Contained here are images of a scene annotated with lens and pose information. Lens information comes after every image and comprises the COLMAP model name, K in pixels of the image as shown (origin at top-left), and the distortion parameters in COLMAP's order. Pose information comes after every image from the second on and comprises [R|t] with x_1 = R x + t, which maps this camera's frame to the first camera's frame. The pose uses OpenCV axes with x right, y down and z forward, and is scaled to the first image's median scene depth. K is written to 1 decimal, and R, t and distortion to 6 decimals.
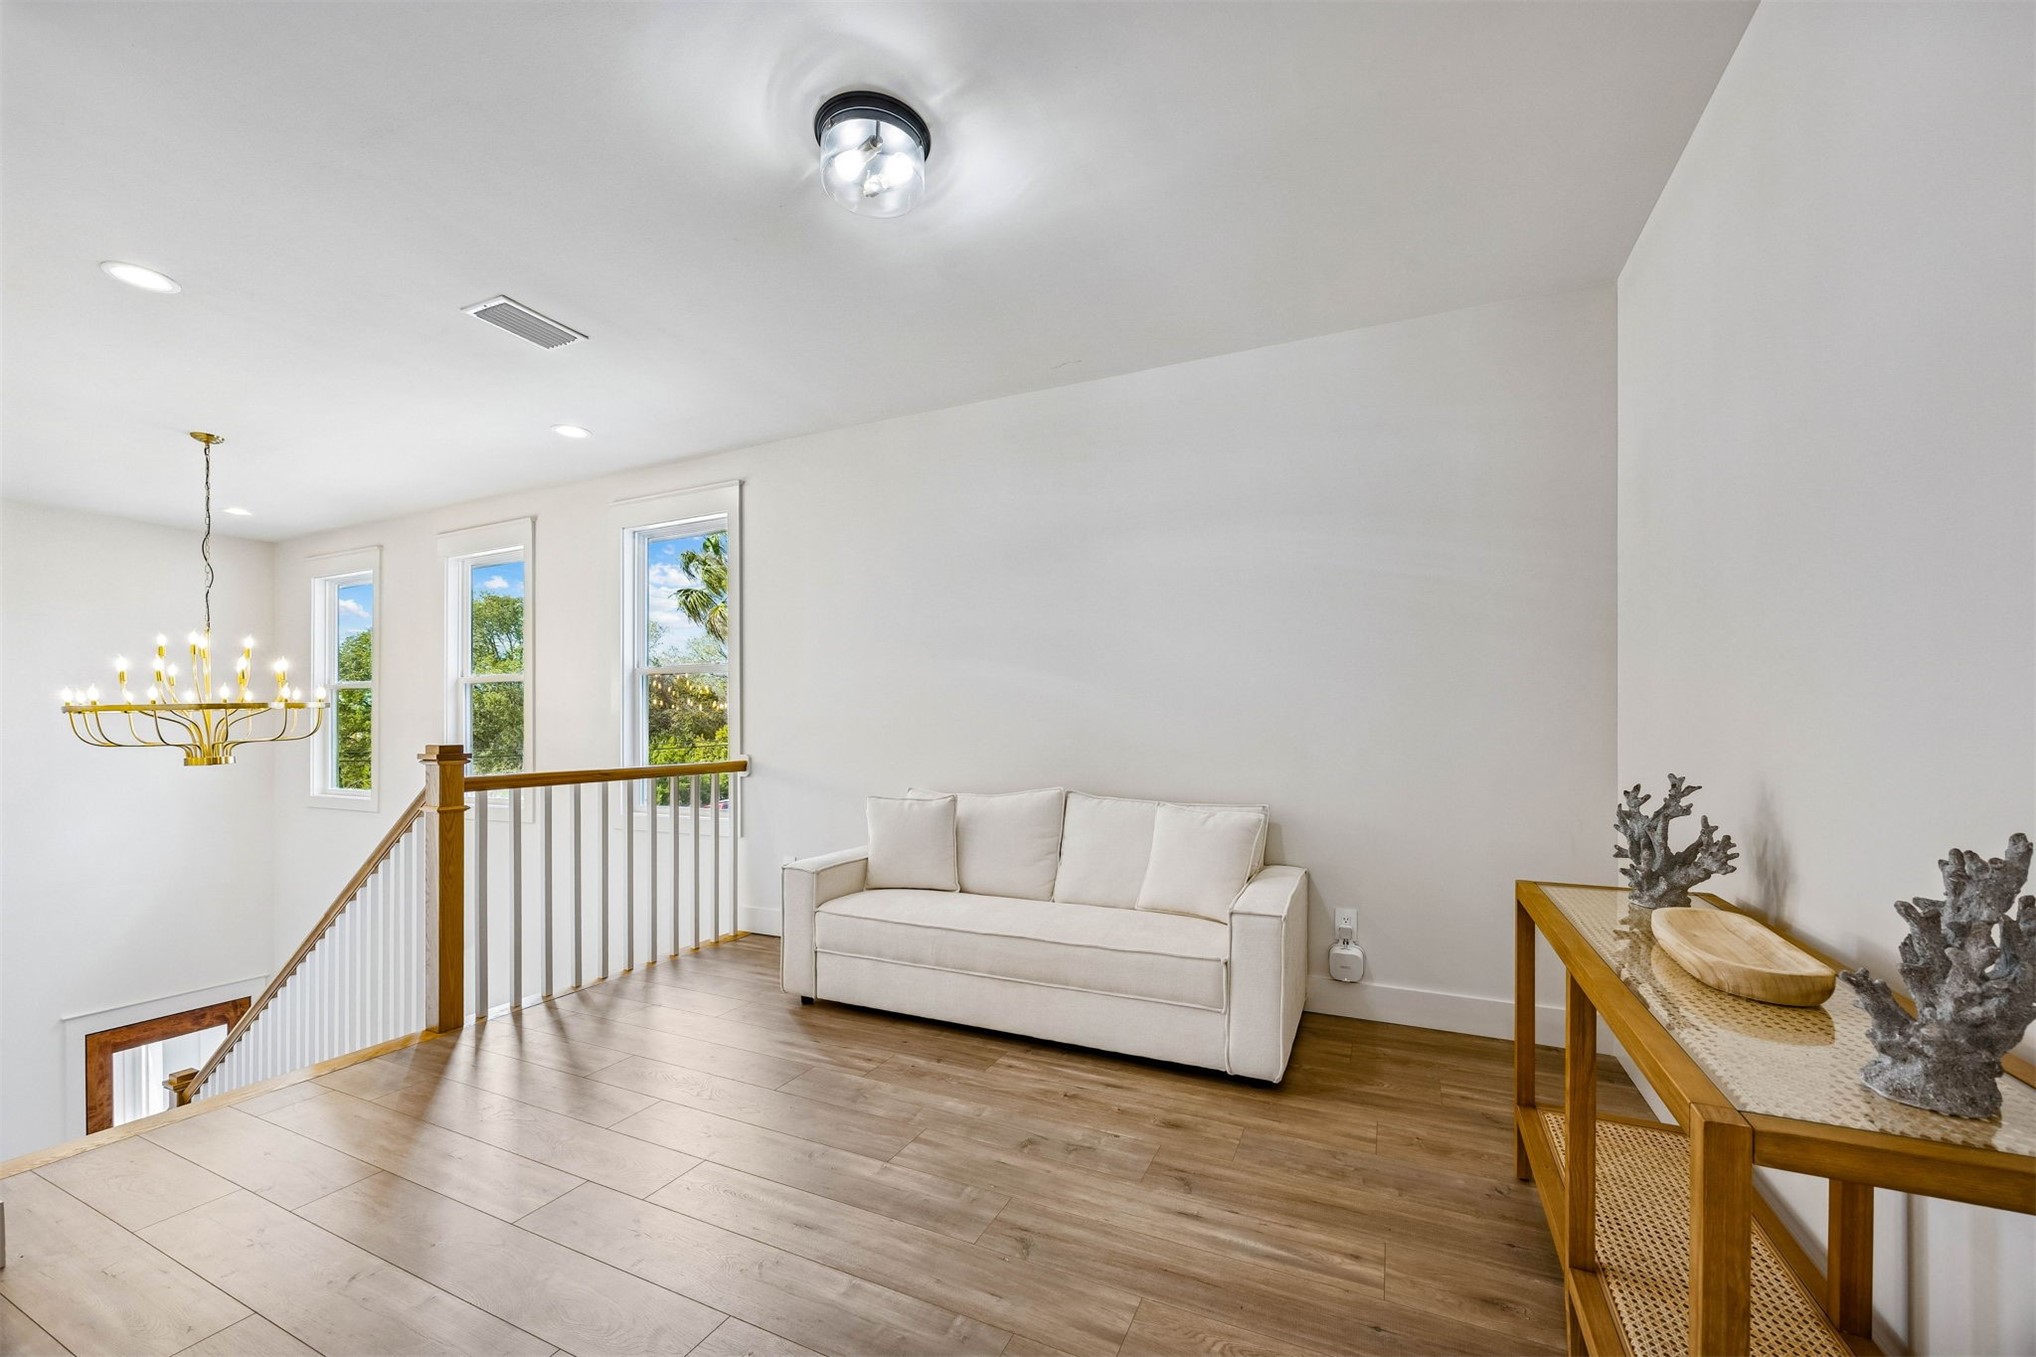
lens RADIAL K [[780.4, 0, 1041.1], [0, 780.4, 730.4], [0, 0, 1]] dist [0.001754, -0.000099]
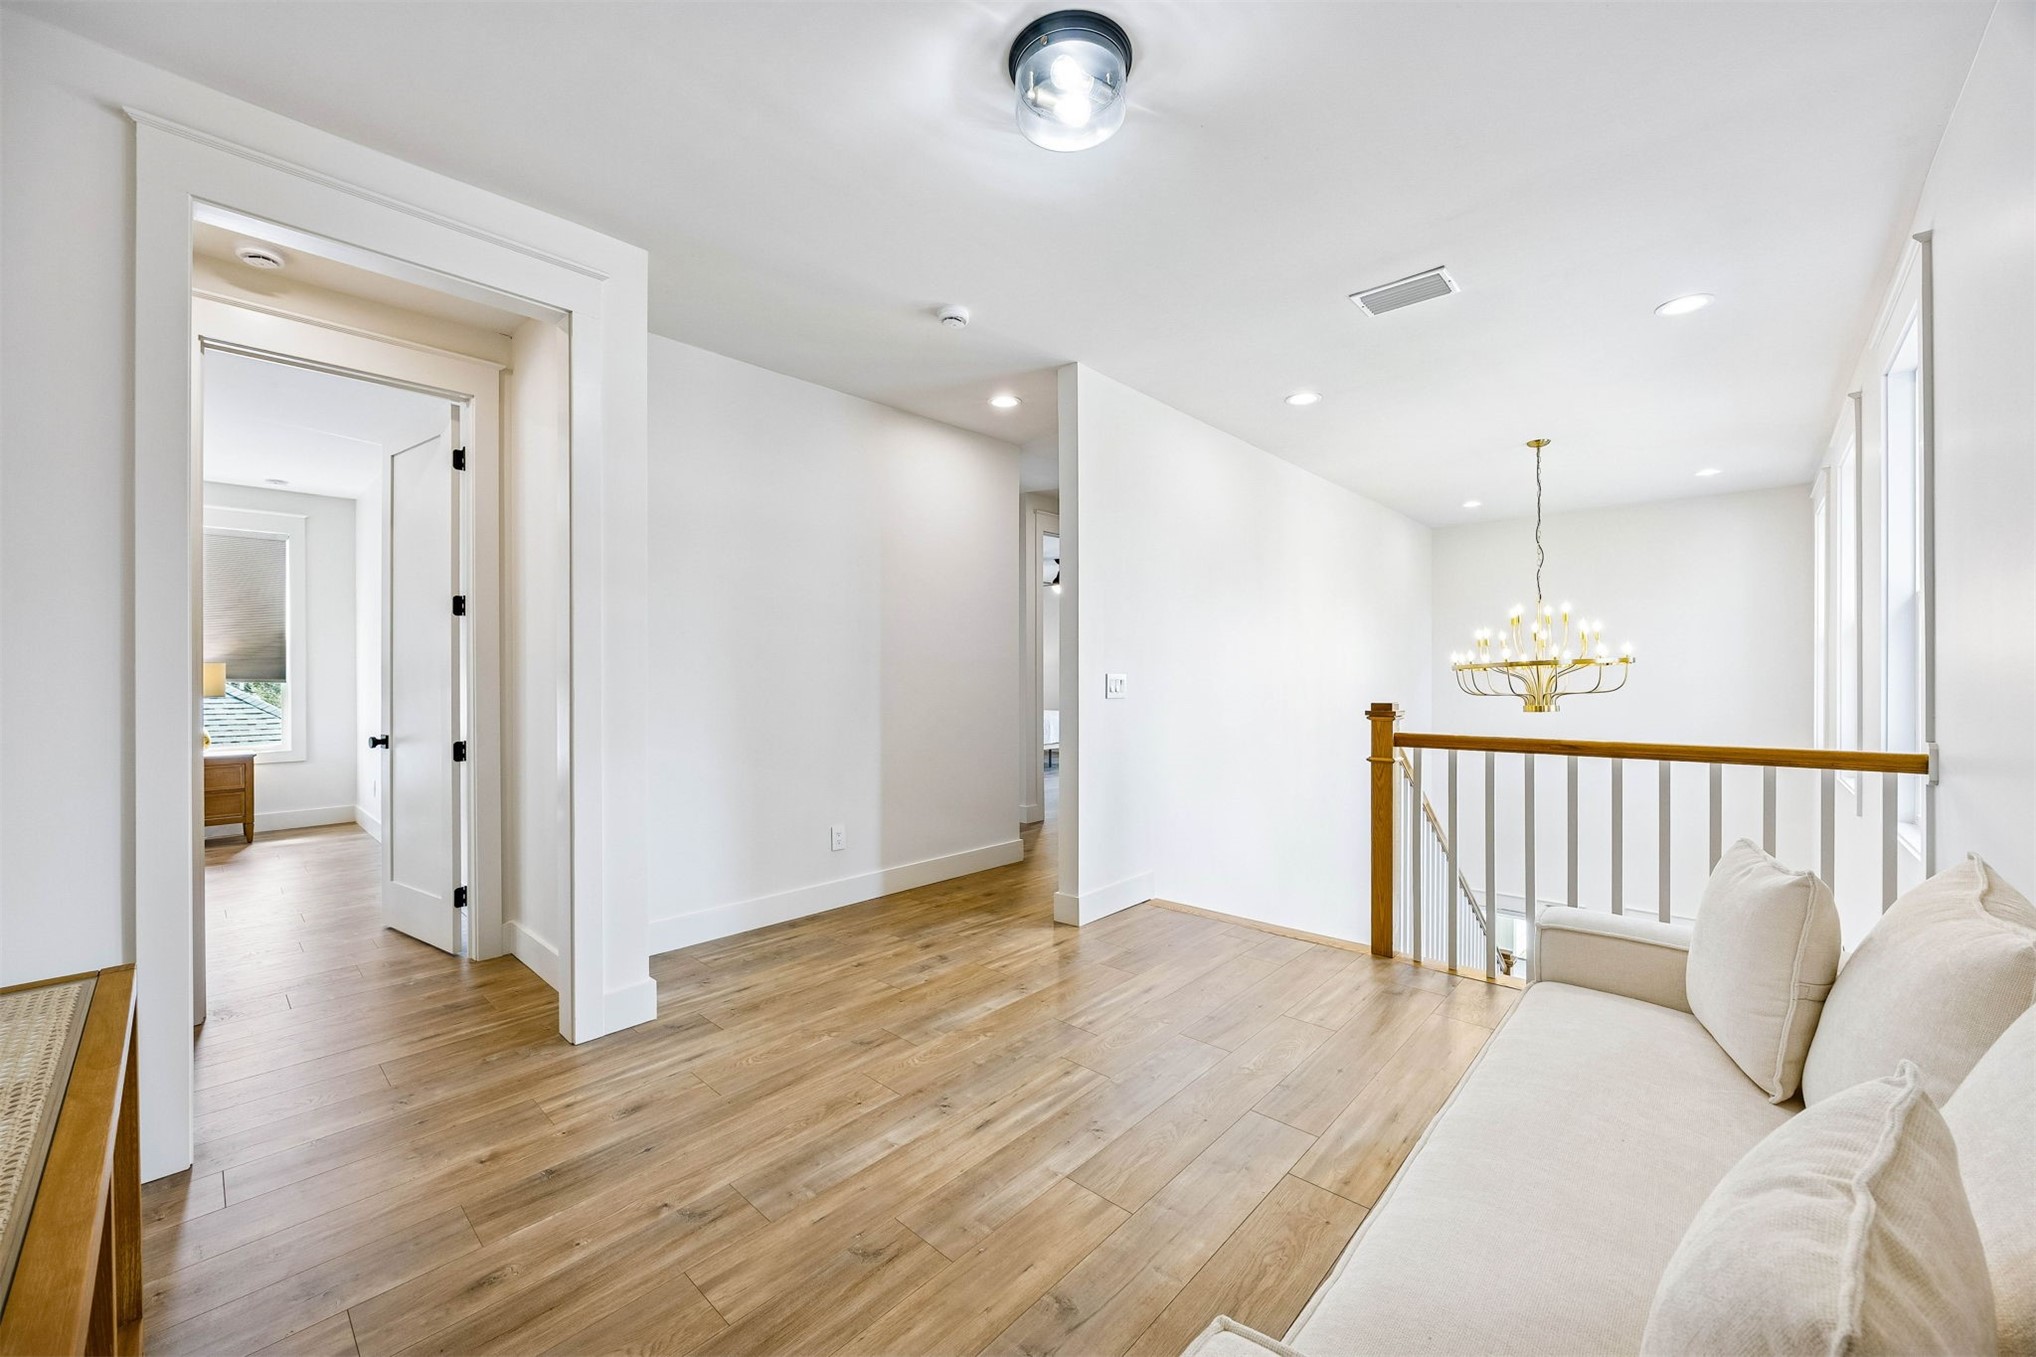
lens RADIAL K [[780.4, 0, 1016.5], [0, 780.4, 673.3], [0, 0, 1]] dist [0.001754, -0.000099]
pose [[-0.313847, 0.003792, -0.949466, 0.417682], [0.000298, 0.999992, 0.003896, -0.025164], [0.949473, 0.000940, -0.313846, 0.746950]]
